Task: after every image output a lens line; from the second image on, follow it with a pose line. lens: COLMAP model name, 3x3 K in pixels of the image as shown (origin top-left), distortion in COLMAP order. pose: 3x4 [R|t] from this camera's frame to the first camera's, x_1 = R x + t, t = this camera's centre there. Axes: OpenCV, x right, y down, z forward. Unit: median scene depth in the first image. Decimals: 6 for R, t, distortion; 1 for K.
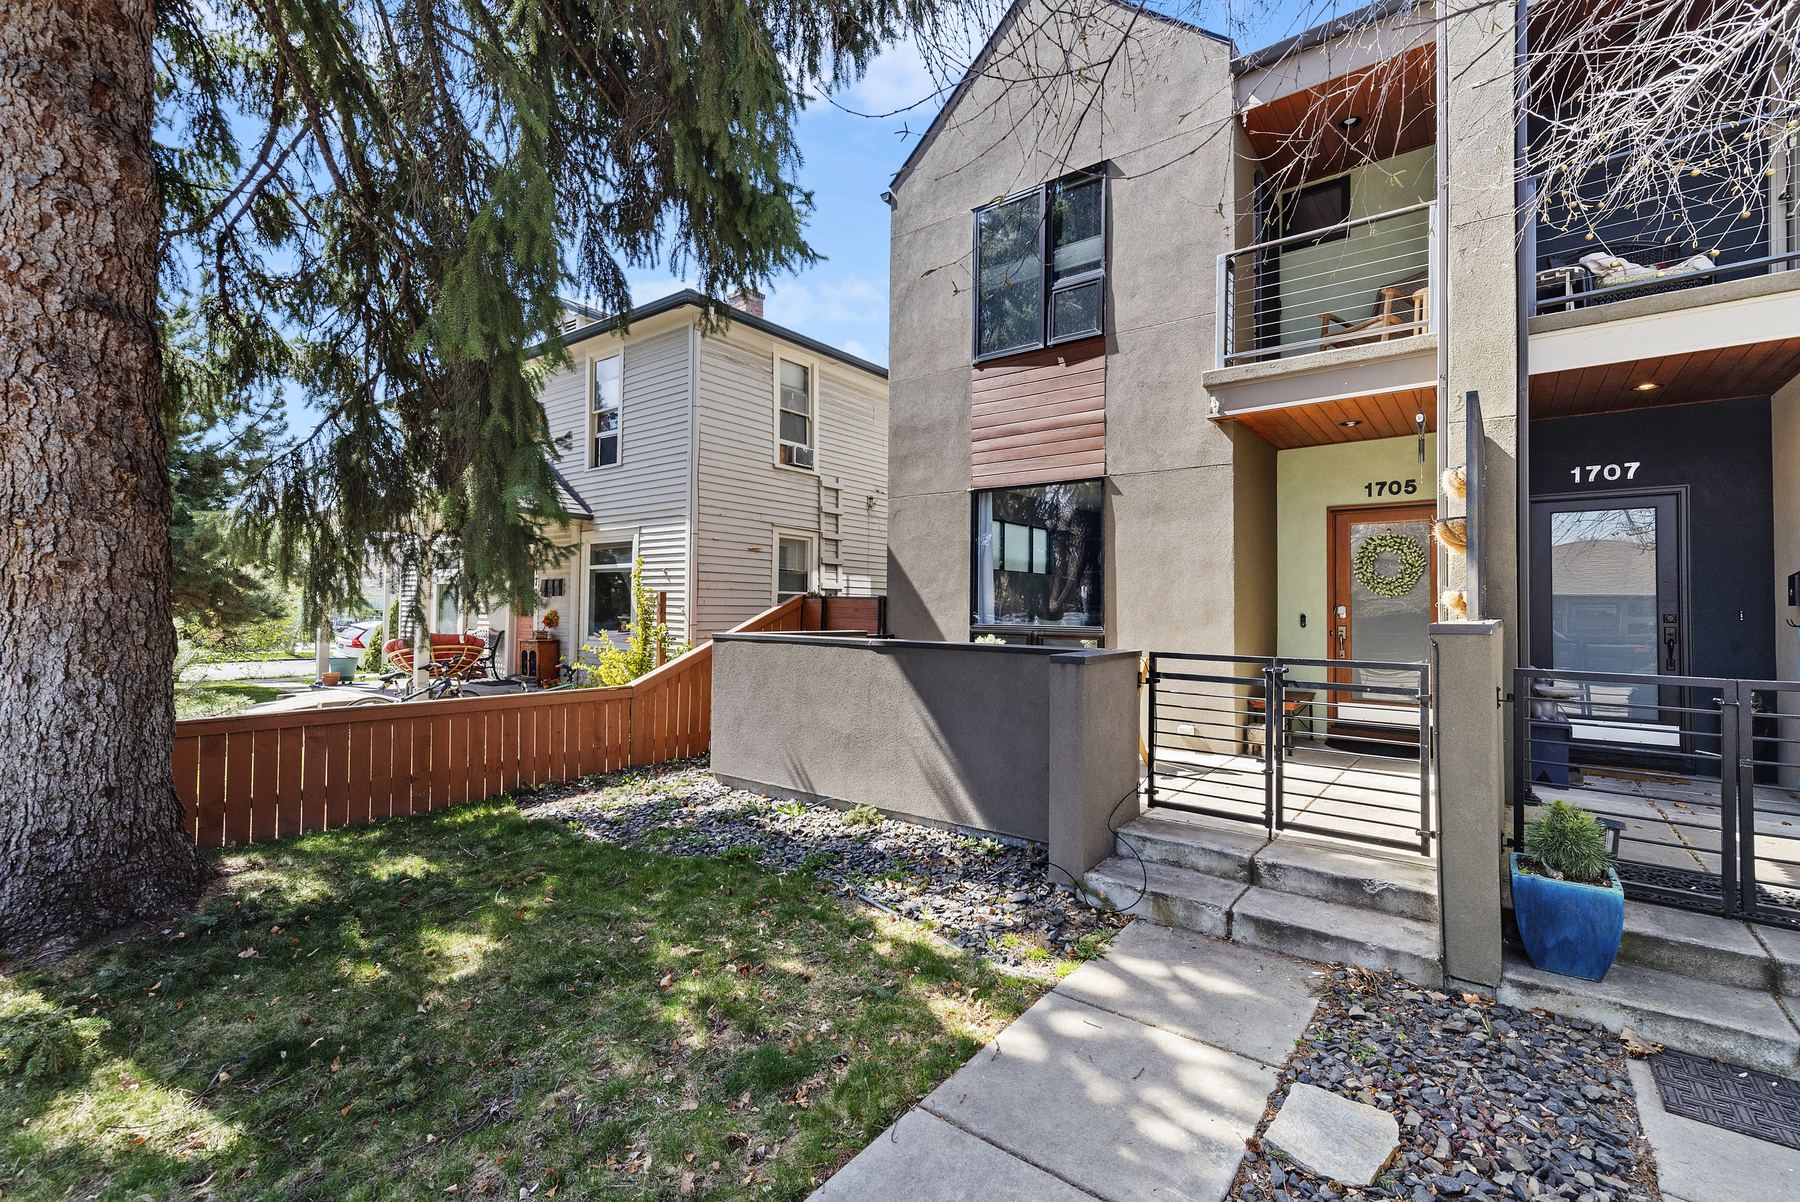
lens RADIAL K [[792.6, 0, 908.2], [0, 792.6, 604.2], [0, 0, 1]] dist [-0.001017, 0.000004]
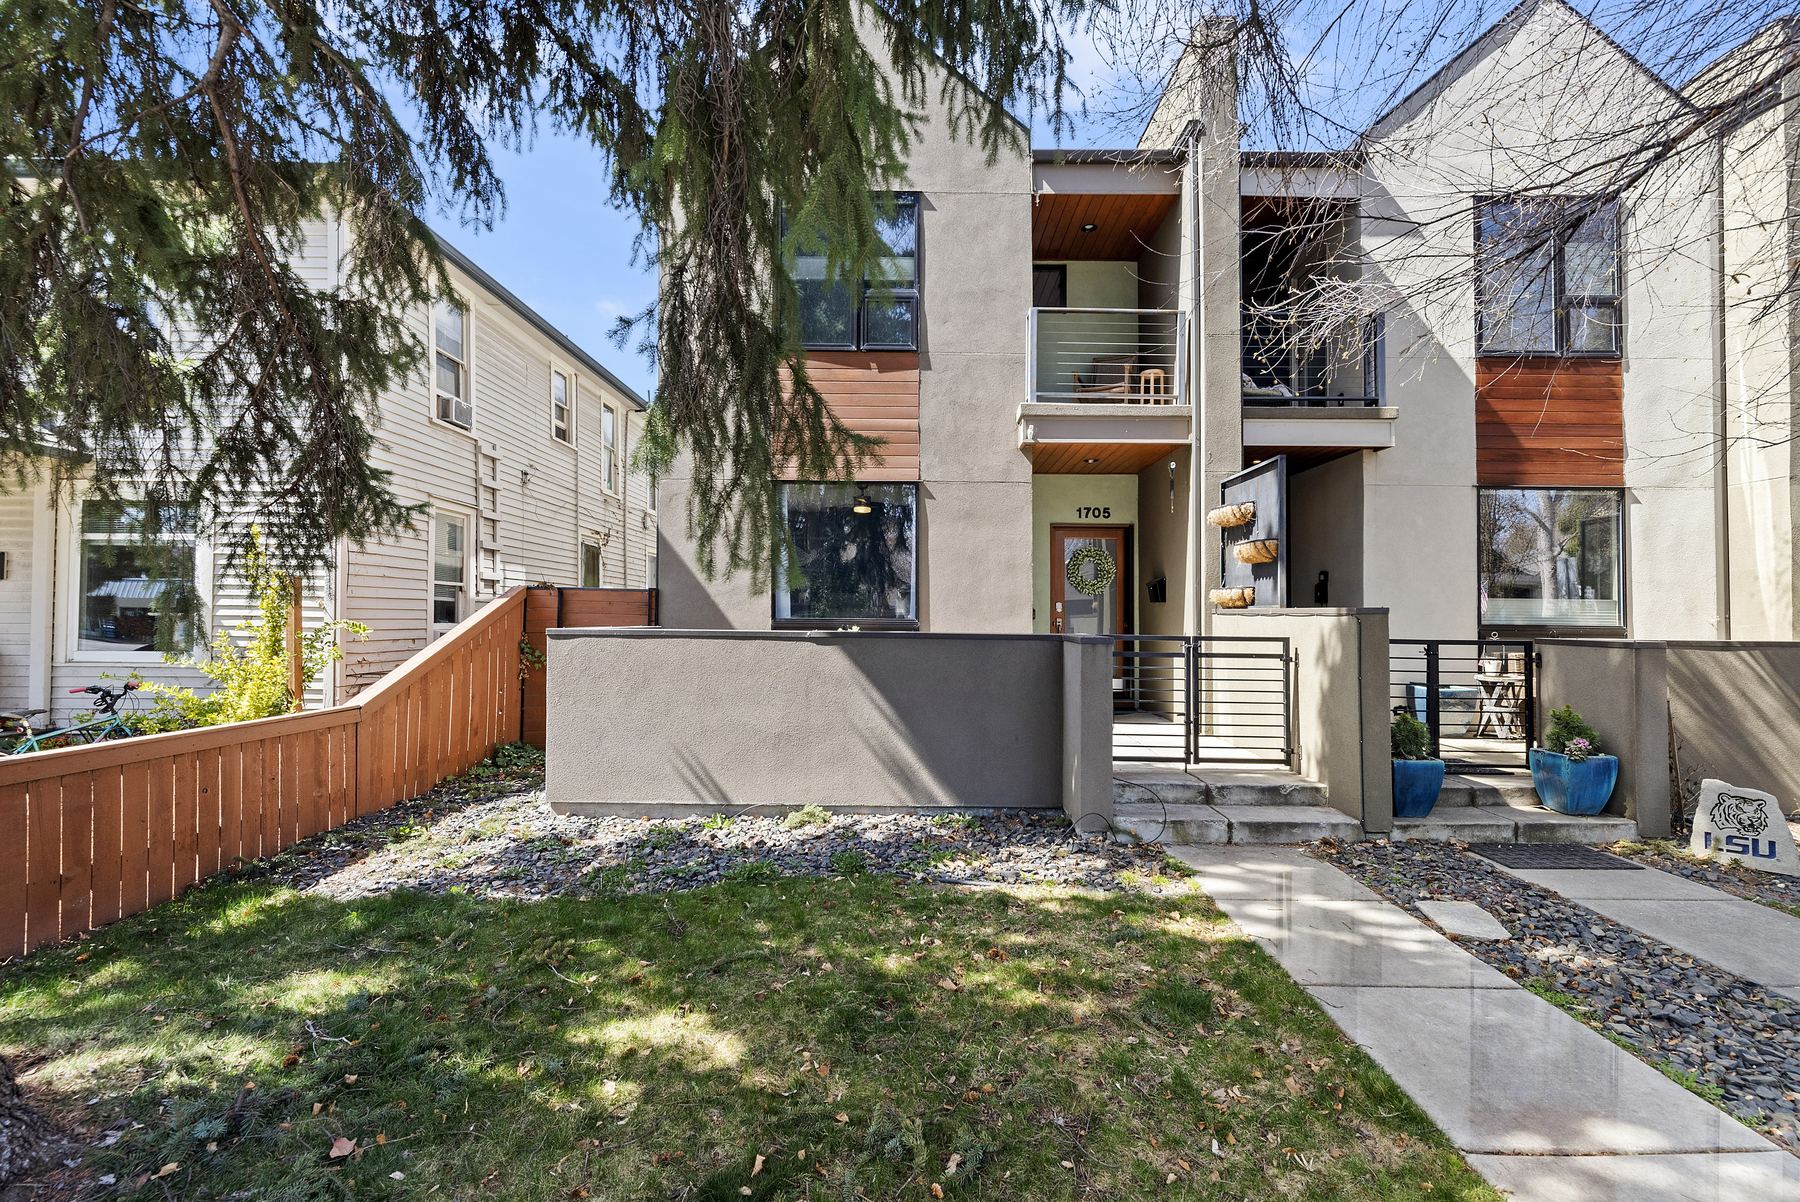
lens RADIAL K [[792.6, 0, 951.8], [0, 792.6, 606.8], [0, 0, 1]] dist [-0.001017, 0.000004]
pose [[0.788176, 0.006580, 0.615415, -0.699197], [-0.005268, 0.999978, -0.003944, 0.027533], [-0.615428, -0.000133, 0.788193, 0.206321]]
